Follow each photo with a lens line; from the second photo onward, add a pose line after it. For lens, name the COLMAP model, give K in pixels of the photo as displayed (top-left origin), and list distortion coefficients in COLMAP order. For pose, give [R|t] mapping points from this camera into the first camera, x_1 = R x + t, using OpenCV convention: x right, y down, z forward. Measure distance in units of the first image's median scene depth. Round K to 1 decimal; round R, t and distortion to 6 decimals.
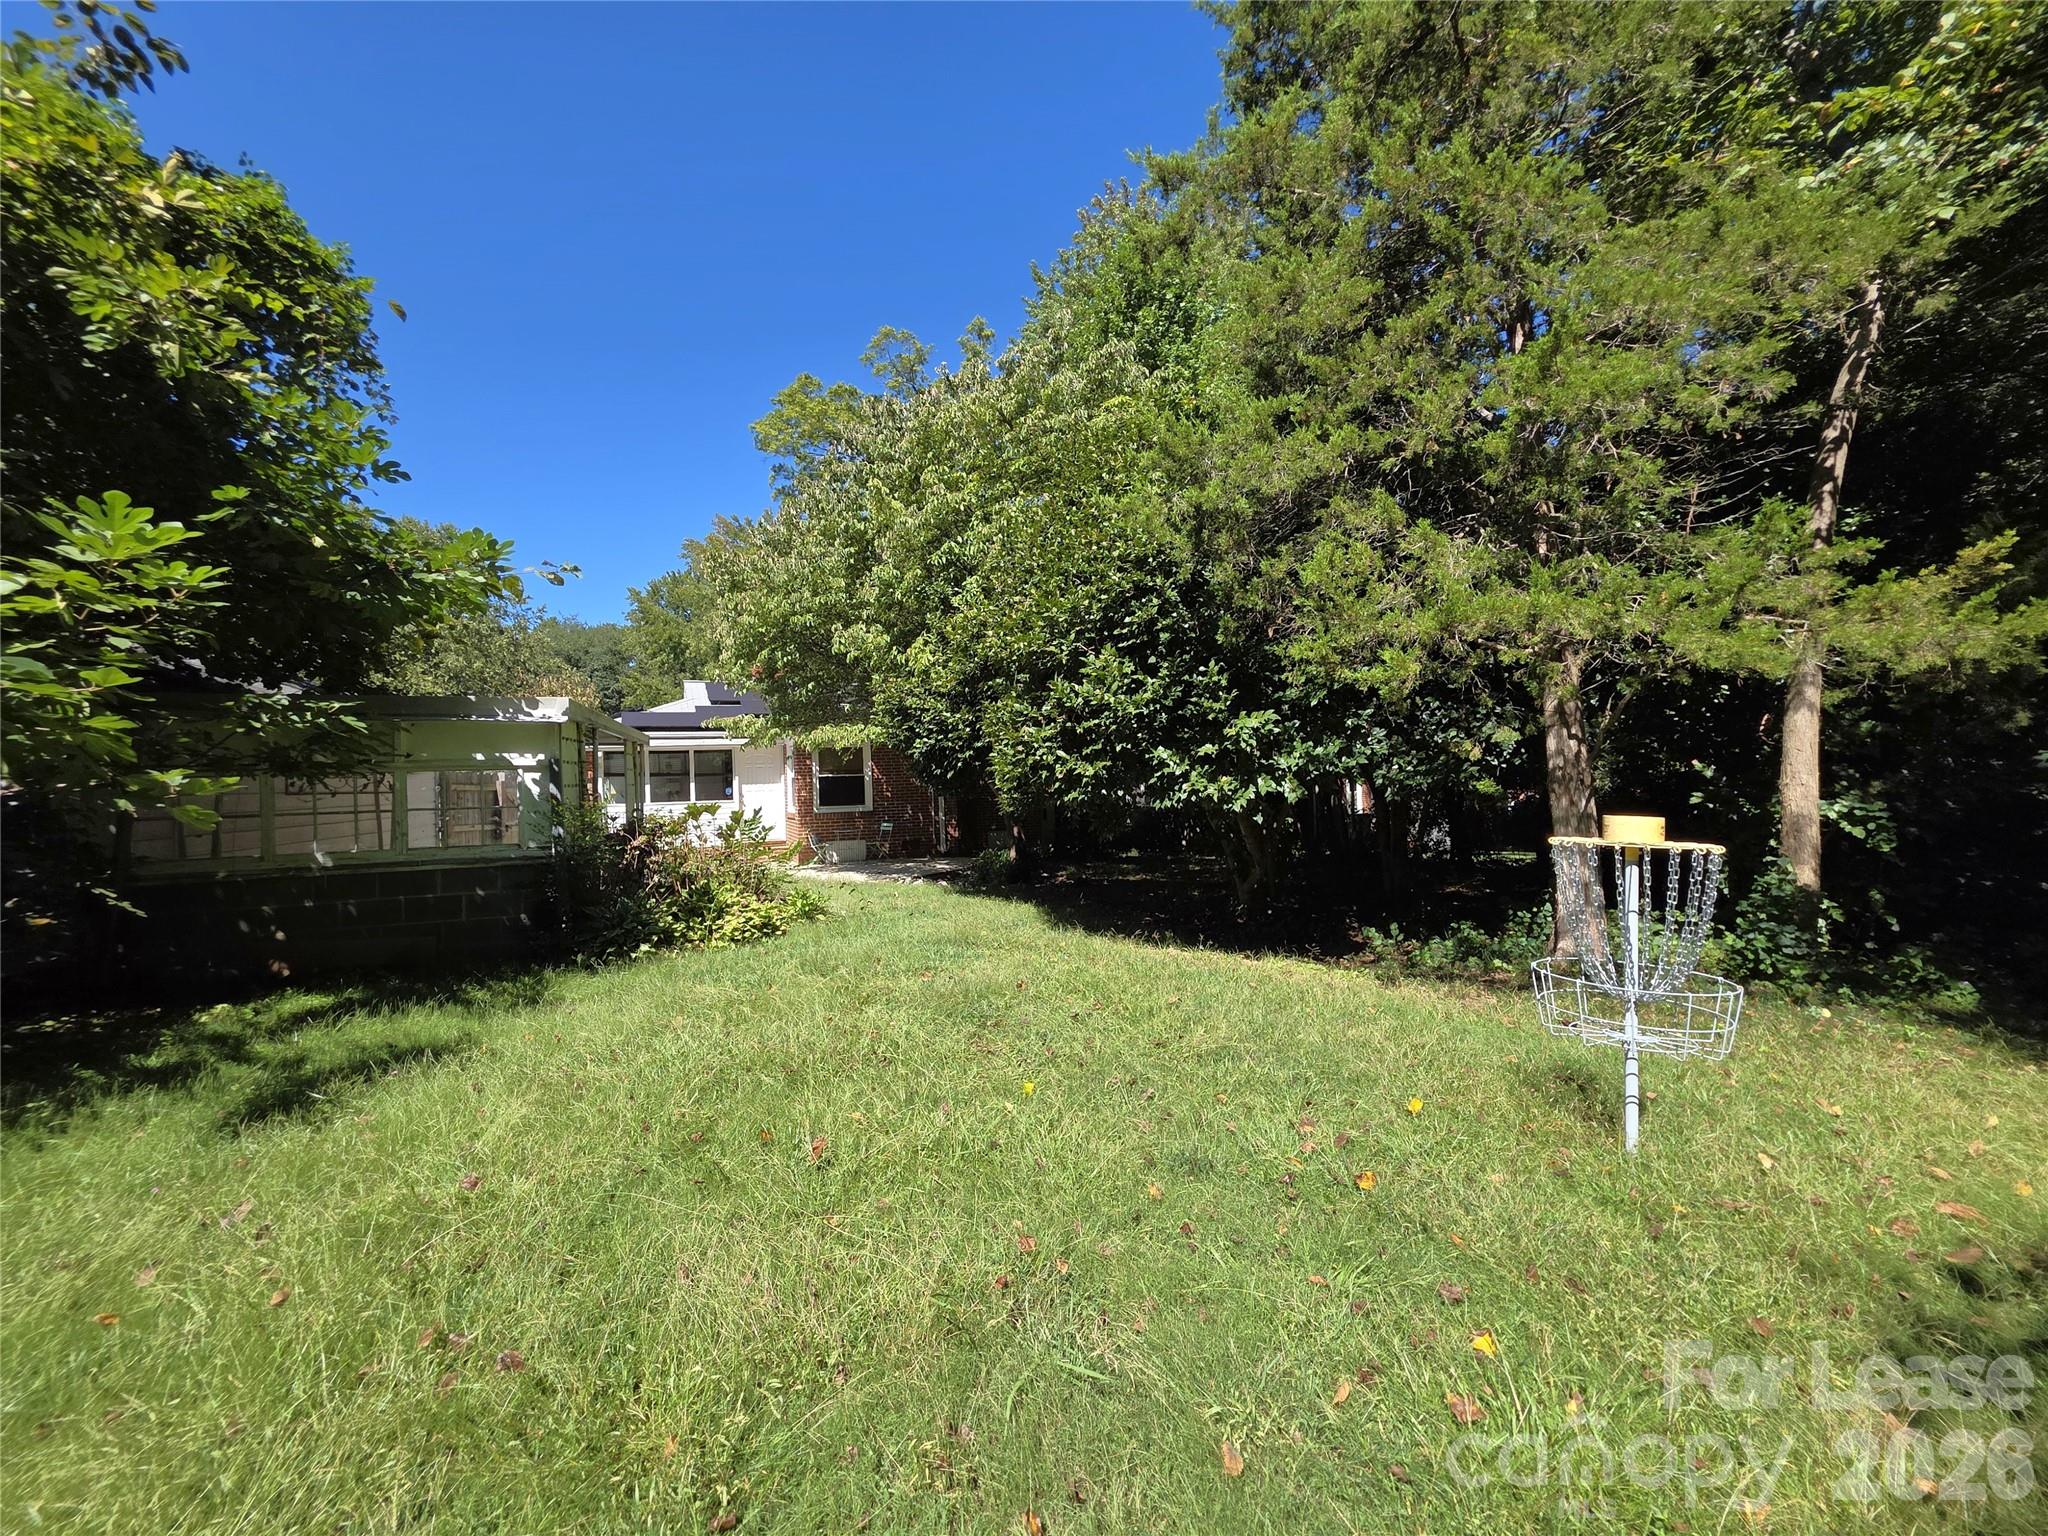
lens RADIAL K [[821.5, 0, 1025.2], [0, 821.5, 766.7], [0, 0, 1]] dist [0.006451, -0.000361]
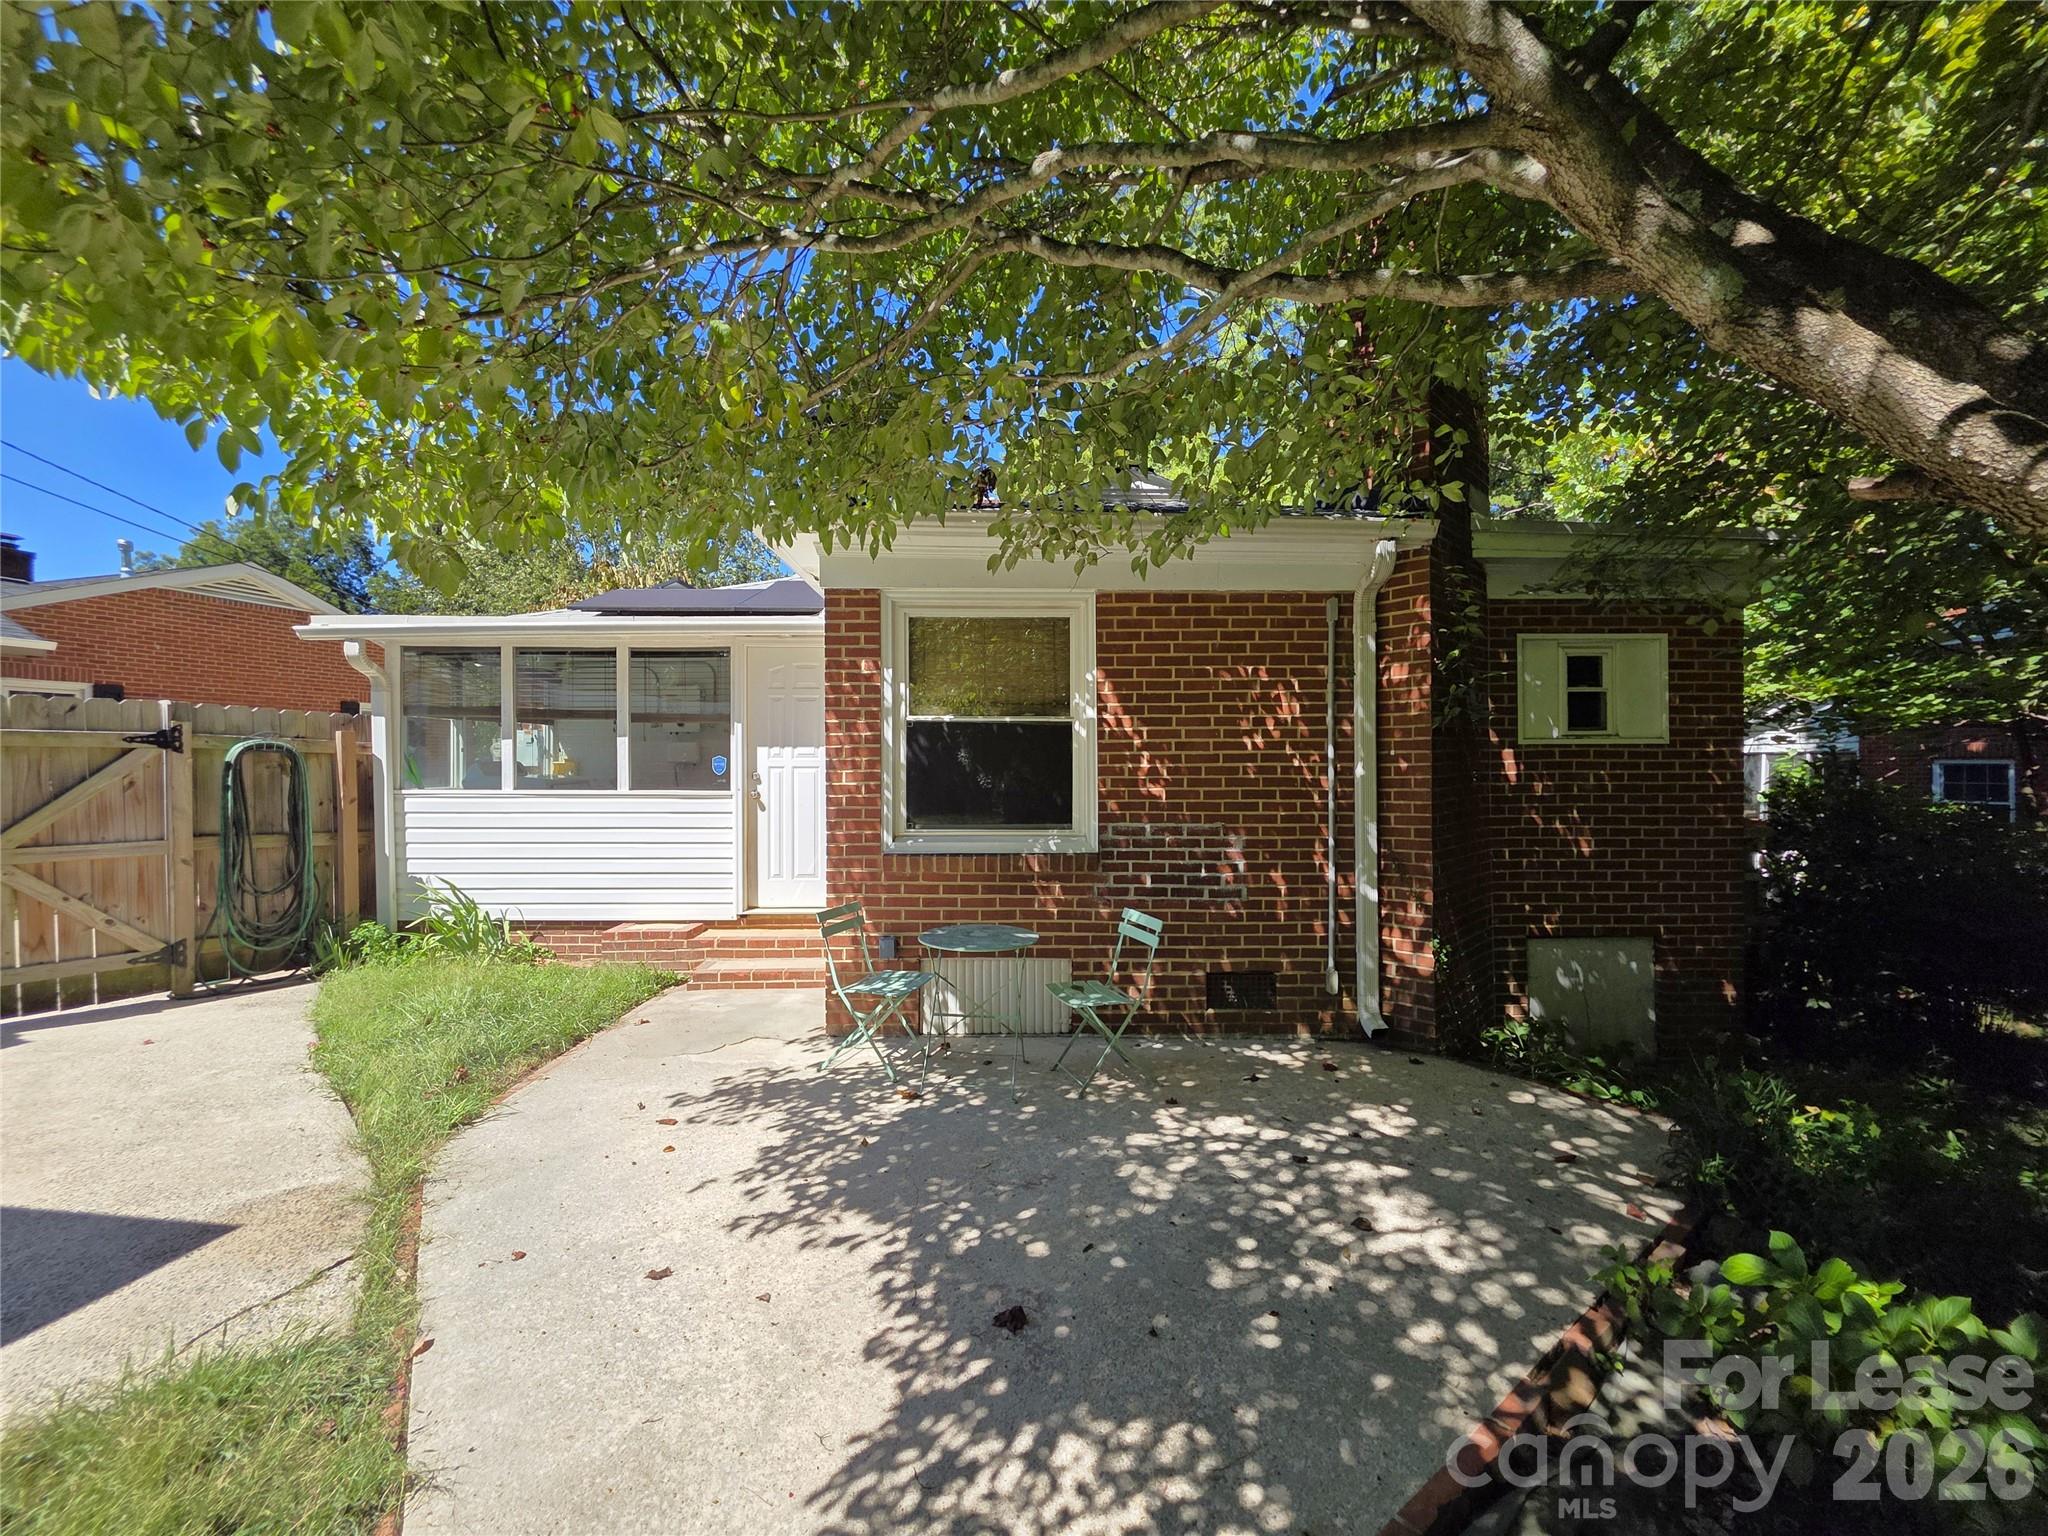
lens RADIAL K [[821.5, 0, 1025.6], [0, 821.5, 766.1], [0, 0, 1]] dist [0.006451, -0.000361]
pose [[0.921114, 0.031681, -0.388001, -0.104769], [-0.024212, 0.999416, 0.024127, 0.019523], [0.388538, -0.012830, 0.921343, 0.746670]]
